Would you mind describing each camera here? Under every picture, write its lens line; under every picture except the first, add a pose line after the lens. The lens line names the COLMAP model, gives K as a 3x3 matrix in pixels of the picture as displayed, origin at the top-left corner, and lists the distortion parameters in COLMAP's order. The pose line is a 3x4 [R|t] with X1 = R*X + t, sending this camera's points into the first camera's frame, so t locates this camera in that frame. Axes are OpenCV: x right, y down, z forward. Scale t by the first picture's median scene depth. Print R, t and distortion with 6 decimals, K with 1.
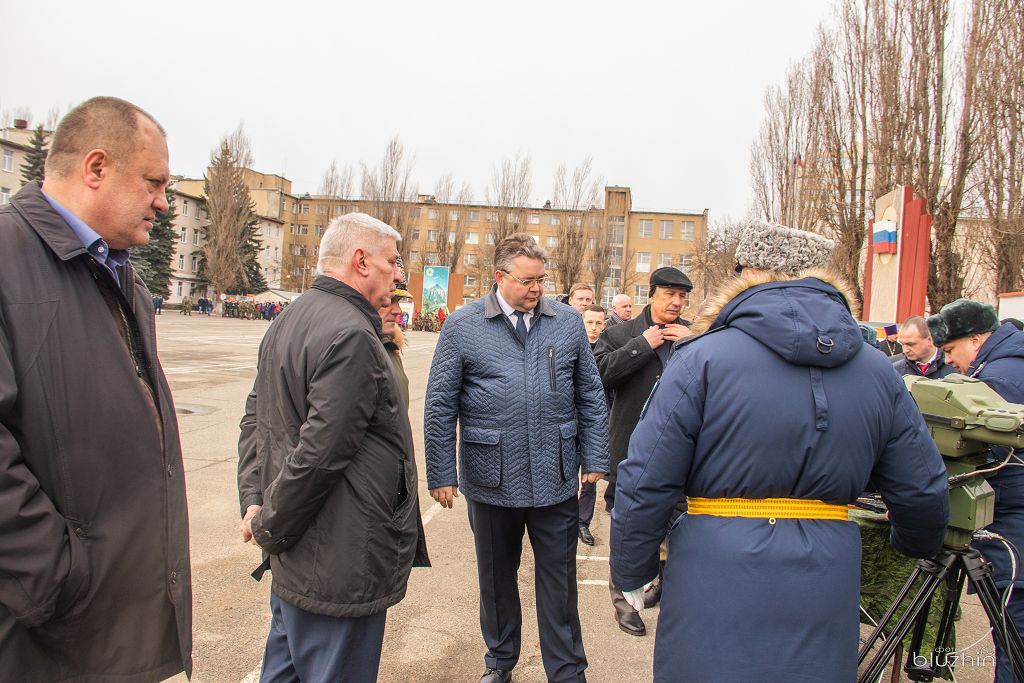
lens RADIAL K [[861.4, 0, 512.3], [0, 861.4, 338.6], [0, 0, 1]] dist [-0.120729, 0.023754]
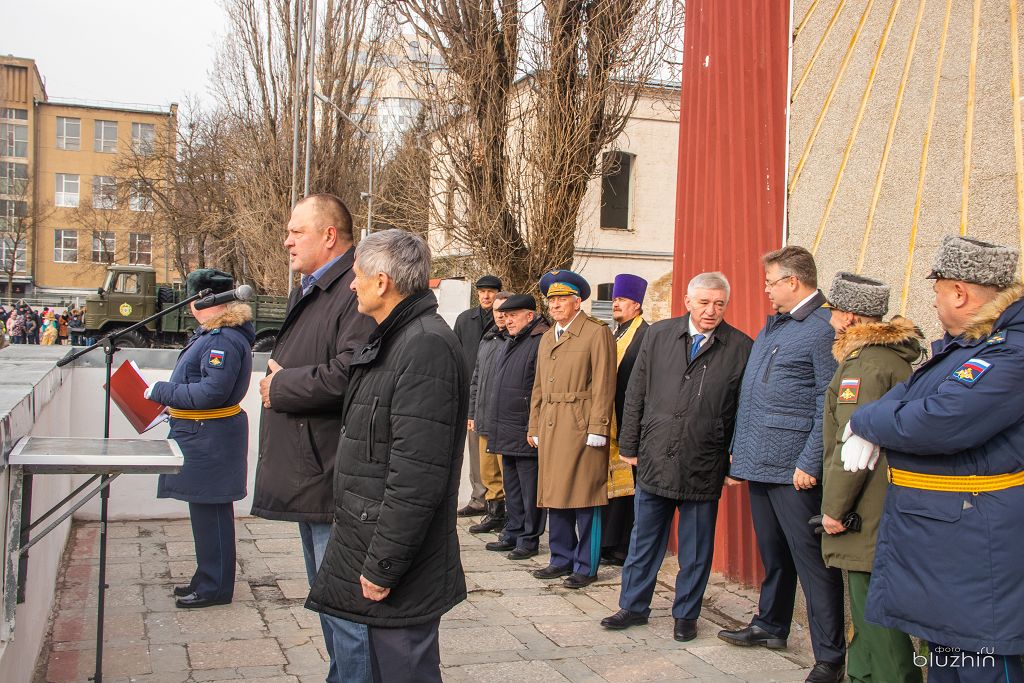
lens RADIAL K [[1113.8, 0, 504.5], [0, 1113.8, 340.3], [0, 0, 1]] dist [0.056919, 0.000000]
pose [[0.885707, -0.045477, 0.462012, 0.058669], [0.031021, 0.998764, 0.038840, -0.006964], [-0.463207, -0.020068, 0.886023, 0.176899]]
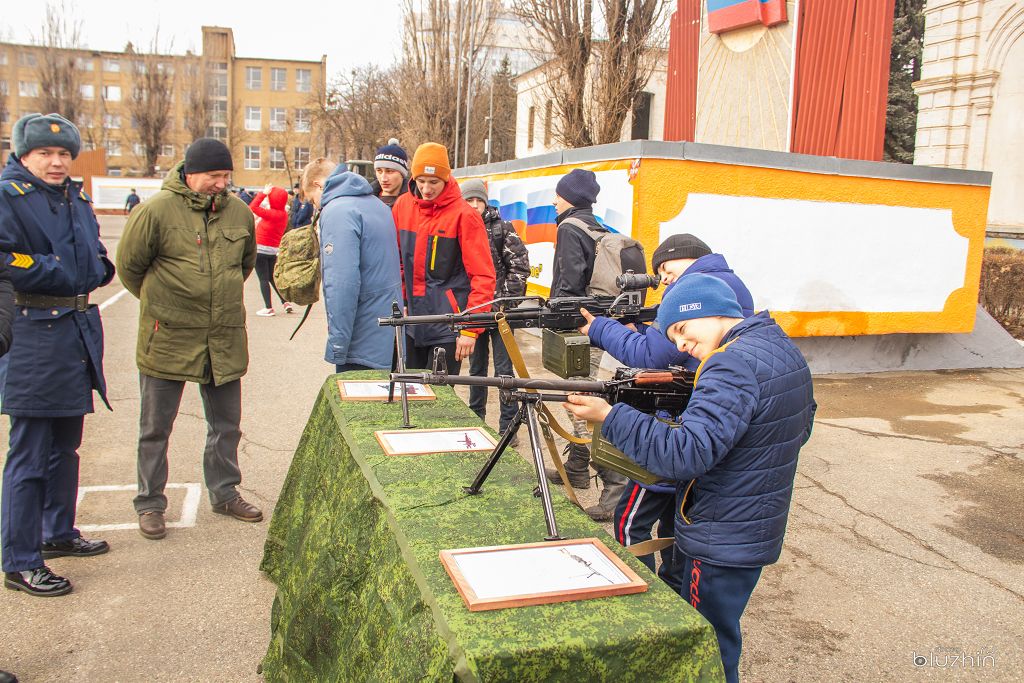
lens RADIAL K [[861.4, 0, 511.6], [0, 861.4, 346.0], [0, 0, 1]] dist [-0.120729, 0.023754]
pose [[0.906433, -0.093802, 0.411801, 0.021017], [0.026007, 0.985571, 0.167255, -0.001088], [-0.421548, -0.140895, 0.895793, 0.120282]]
